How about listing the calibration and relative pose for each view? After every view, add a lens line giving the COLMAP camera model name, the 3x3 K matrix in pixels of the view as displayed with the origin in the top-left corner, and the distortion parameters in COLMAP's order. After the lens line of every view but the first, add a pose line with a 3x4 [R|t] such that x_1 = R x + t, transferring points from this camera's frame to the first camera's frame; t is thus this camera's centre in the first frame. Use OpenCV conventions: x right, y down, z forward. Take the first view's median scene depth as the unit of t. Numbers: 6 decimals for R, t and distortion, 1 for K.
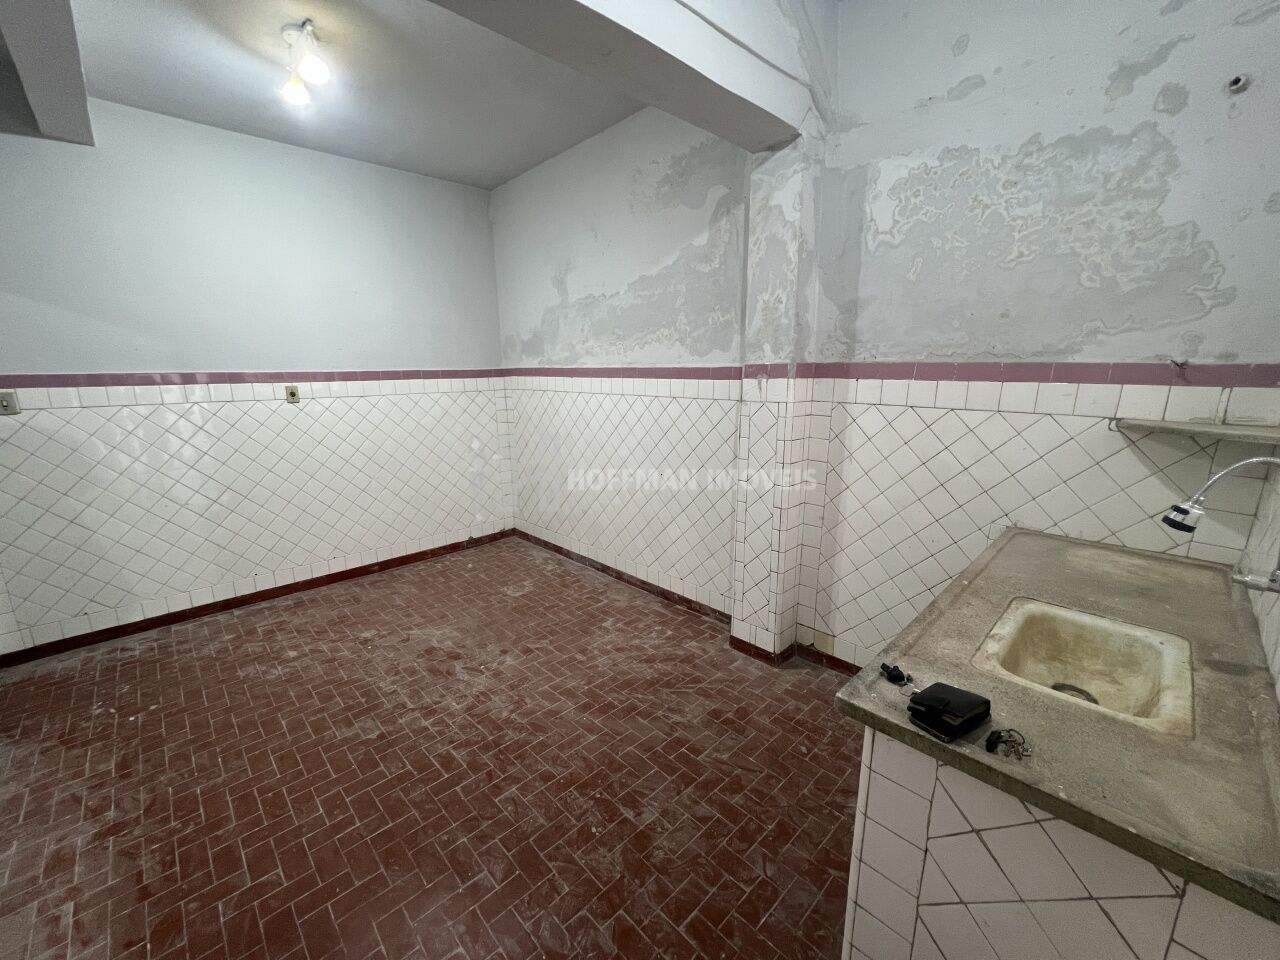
lens RADIAL K [[512.4, 0, 640.2], [0, 512.4, 482.4], [0, 0, 1]] dist [0.002413, 0.000224]
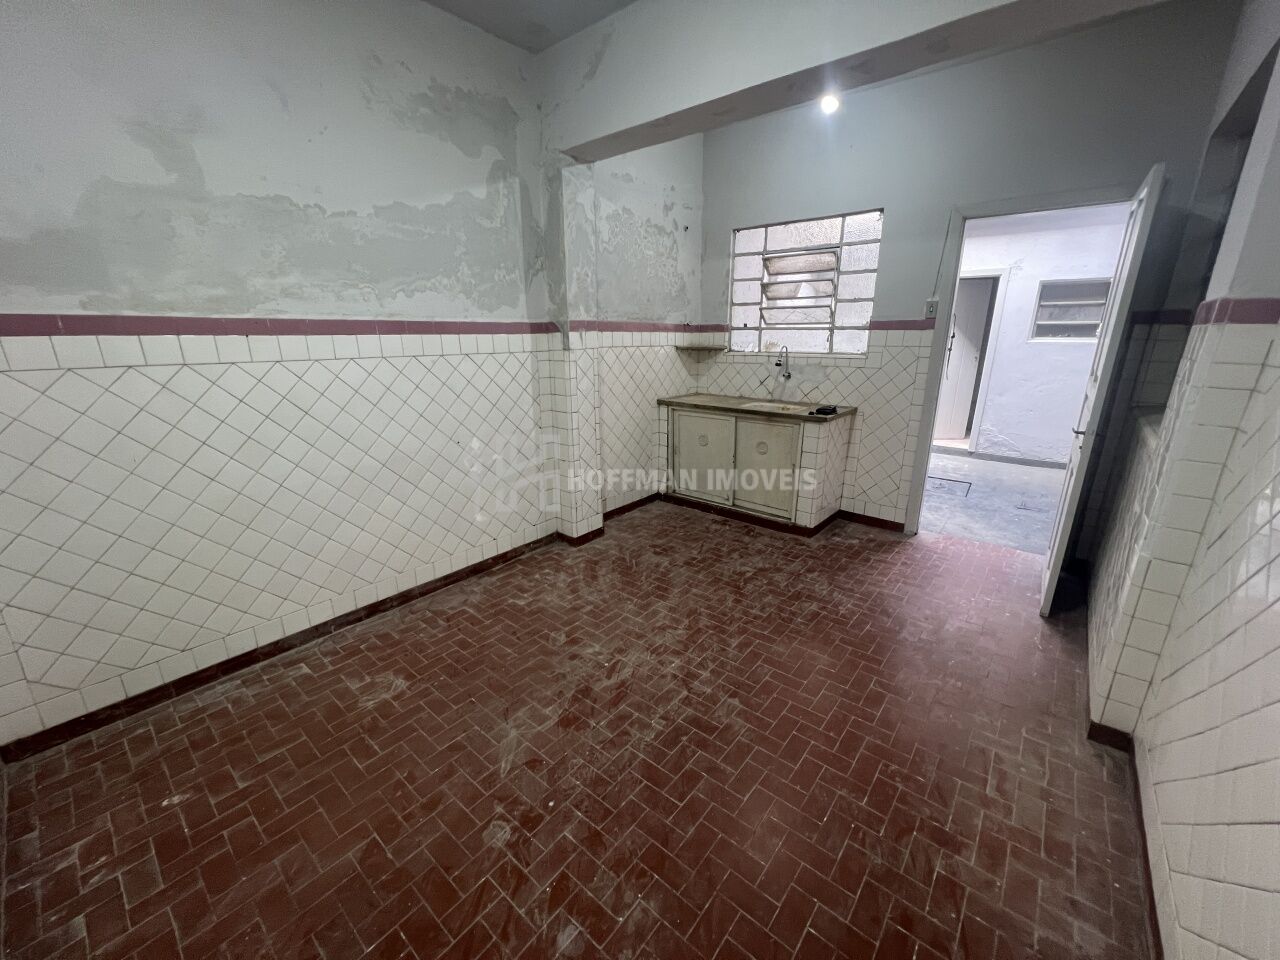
lens RADIAL K [[512.4, 0, 640.3], [0, 512.4, 482.3], [0, 0, 1]] dist [0.002413, 0.000224]
pose [[-0.106989, -0.273331, 0.955952, -1.240605], [0.222248, 0.930568, 0.290947, -0.200534], [-0.969102, 0.243586, -0.038813, 1.048269]]
